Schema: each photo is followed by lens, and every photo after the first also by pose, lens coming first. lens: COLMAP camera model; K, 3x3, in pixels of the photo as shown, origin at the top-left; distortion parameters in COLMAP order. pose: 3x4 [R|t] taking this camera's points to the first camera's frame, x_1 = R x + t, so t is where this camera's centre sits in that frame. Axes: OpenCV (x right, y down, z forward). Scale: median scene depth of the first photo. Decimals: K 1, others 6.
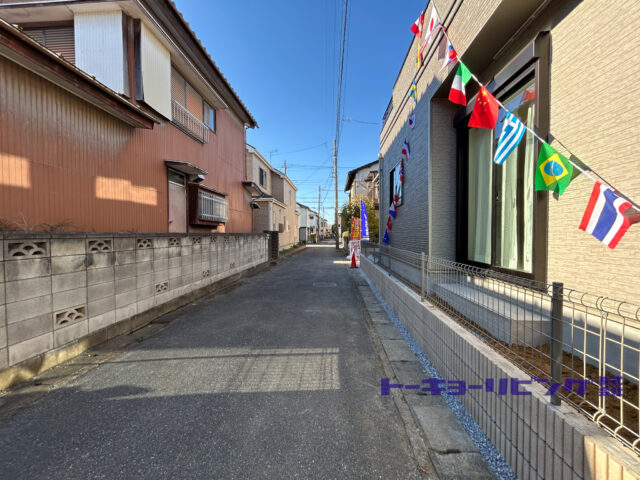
lens RADIAL K [[260.9, 0, 320.0], [0, 260.9, 240.0], [0, 0, 1]] dist [0.002791, 0.000388]
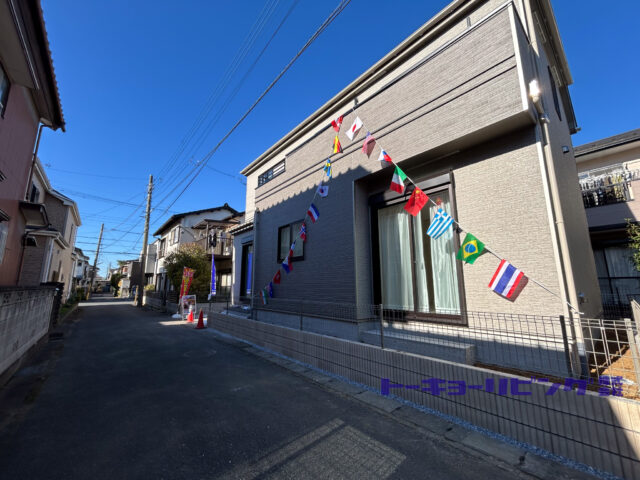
lens RADIAL K [[260.9, 0, 320.0], [0, 260.9, 240.0], [0, 0, 1]] dist [0.002791, 0.000388]
pose [[0.727696, 0.122385, 0.674893, -0.518571], [0.015200, 0.980833, -0.194254, -0.008814], [-0.685731, 0.151617, 0.711888, 0.252386]]
